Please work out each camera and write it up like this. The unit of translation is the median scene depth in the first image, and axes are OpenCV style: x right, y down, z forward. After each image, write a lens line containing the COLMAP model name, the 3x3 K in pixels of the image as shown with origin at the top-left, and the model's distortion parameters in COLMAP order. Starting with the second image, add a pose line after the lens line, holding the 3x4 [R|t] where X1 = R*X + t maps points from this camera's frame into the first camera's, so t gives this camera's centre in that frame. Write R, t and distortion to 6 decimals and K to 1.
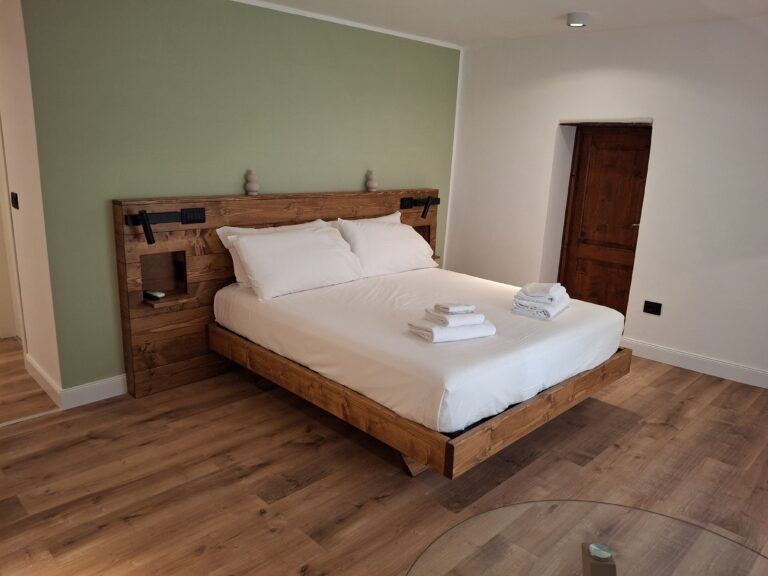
lens RADIAL K [[571.3, 0, 391.6], [0, 571.3, 285.3], [0, 0, 1]] dist [0.038311, -0.081003]
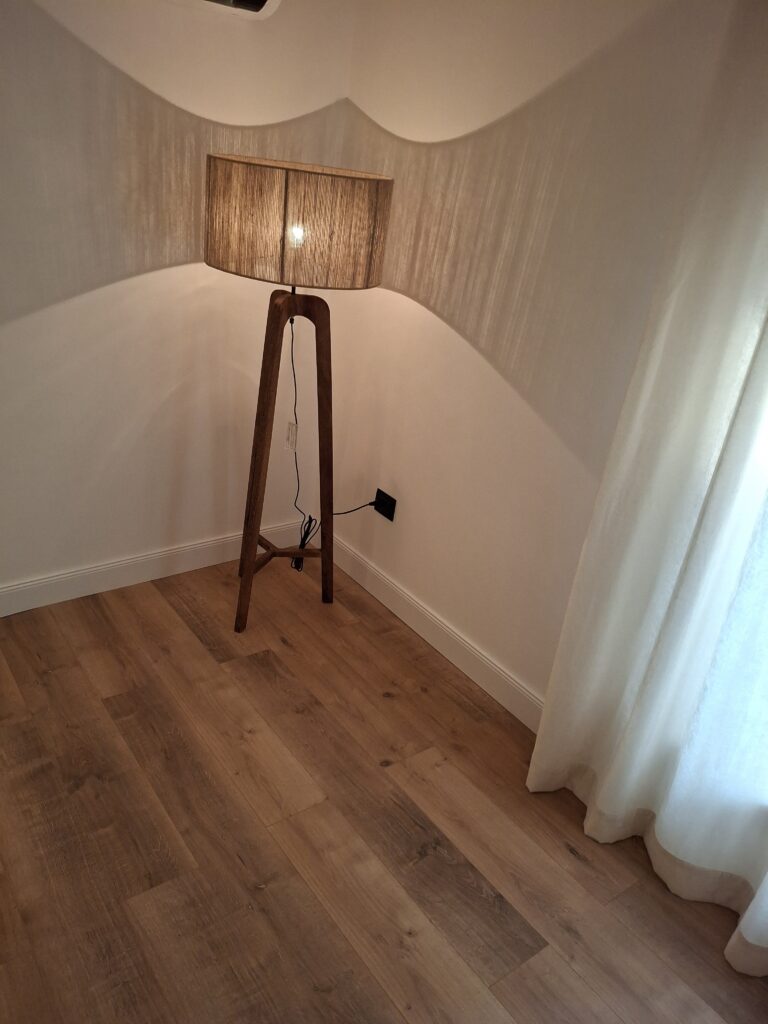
lens RADIAL K [[761.7, 0, 379.9], [0, 761.7, 518.6], [0, 0, 1]] dist [0.038311, -0.081003]
pose [[0.155458, -0.429240, 0.889711, 0.188361], [0.121516, 0.902130, 0.413999, -0.180219], [-0.980340, 0.043755, 0.192403, 0.679803]]
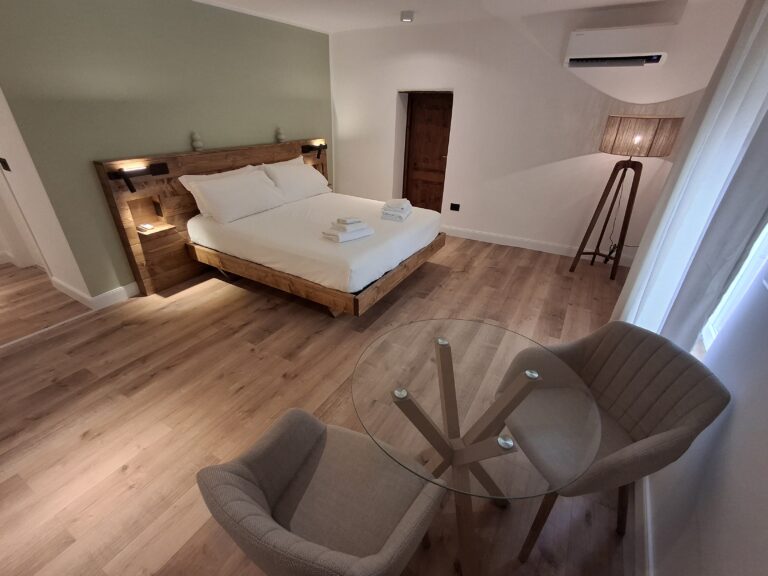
lens RADIAL K [[350.5, 0, 383.4], [0, 350.5, 292.4], [0, 0, 1]] dist [-0.002588, 0.005631]
pose [[0.967986, -0.133653, 0.212461, -0.034939], [0.072615, 0.959364, 0.272668, -0.027512], [-0.240270, -0.248511, 0.938356, -0.039611]]
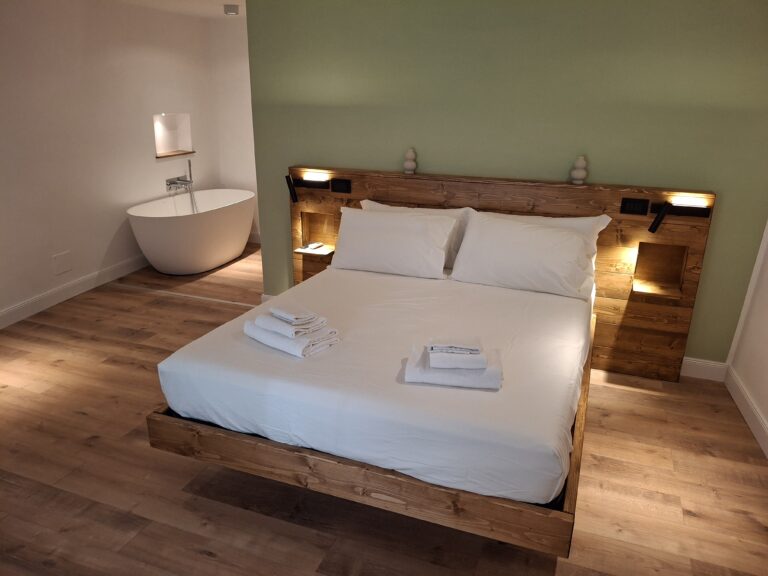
lens RADIAL K [[571.3, 0, 383.9], [0, 571.3, 294.6], [0, 0, 1]] dist [0.038311, -0.081003]
pose [[0.404738, 0.271208, -0.873289, 0.871858], [-0.215618, 0.956382, 0.197082, -0.180930], [0.888648, 0.108531, 0.445562, 0.674629]]
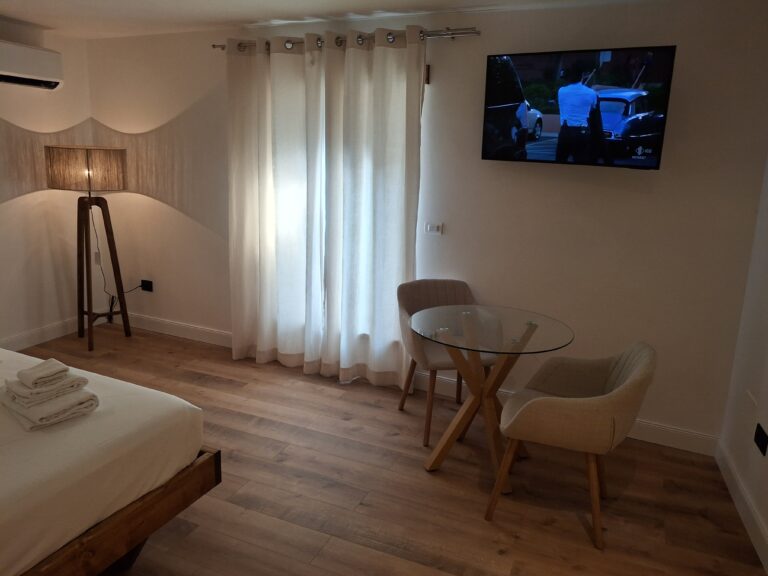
lens RADIAL K [[571.3, 0, 381.0], [0, 571.3, 298.6], [0, 0, 1]] dist [0.038311, -0.081003]
pose [[-0.357660, -0.278315, 0.891415, -0.648608], [0.168124, 0.919770, 0.354624, -0.226746], [-0.918593, 0.276703, -0.282174, 0.718504]]
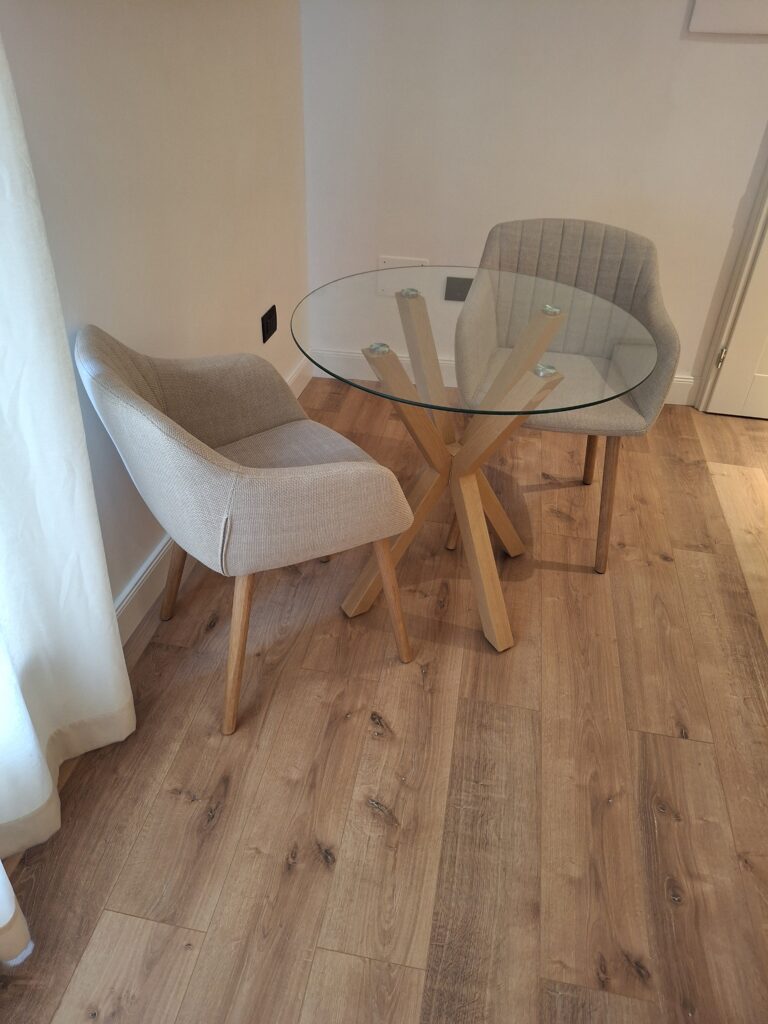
lens RADIAL K [[761.7, 0, 381.6], [0, 761.7, 502.1], [0, 0, 1]] dist [0.038311, -0.081003]
pose [[-0.821139, 0.263468, -0.506276, 0.512117], [-0.205612, 0.690941, 0.693054, -0.103788], [0.532404, 0.673190, -0.513187, 0.640073]]
